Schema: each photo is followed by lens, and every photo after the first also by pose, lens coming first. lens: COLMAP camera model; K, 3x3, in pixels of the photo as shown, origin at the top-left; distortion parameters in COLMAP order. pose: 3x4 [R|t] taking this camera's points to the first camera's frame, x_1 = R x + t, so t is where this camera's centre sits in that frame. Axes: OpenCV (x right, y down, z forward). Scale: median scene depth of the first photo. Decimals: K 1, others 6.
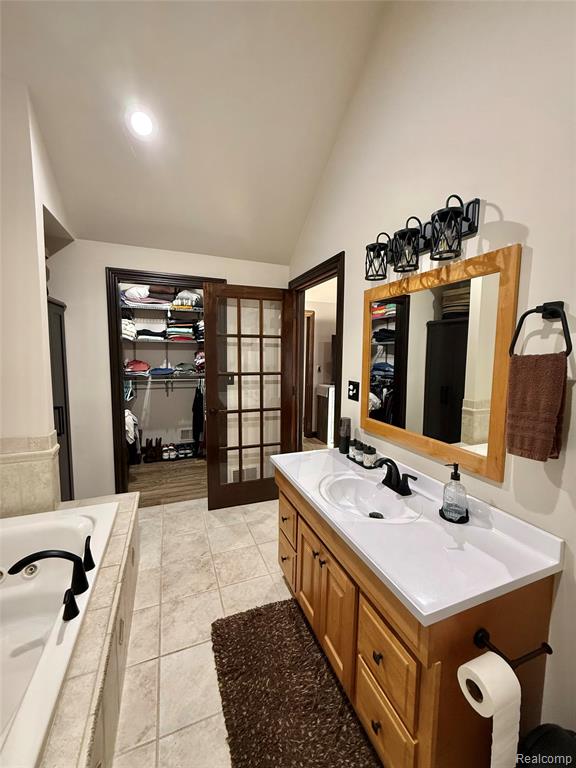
lens RADIAL K [[306.0, 0, 288.6], [0, 306.0, 382.7], [0, 0, 1]] dist [-0.000995, 0.000018]
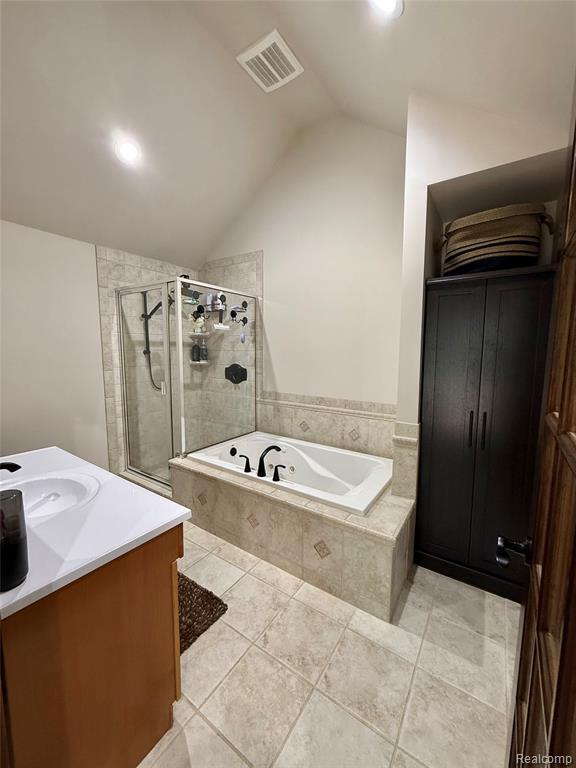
lens RADIAL K [[306.0, 0, 289.2], [0, 306.0, 382.6], [0, 0, 1]] dist [-0.000995, 0.000018]
pose [[-0.827327, 0.042195, -0.560134, 0.098209], [-0.068471, 0.982164, 0.175119, -0.112892], [0.557533, 0.183233, -0.809681, 1.505901]]
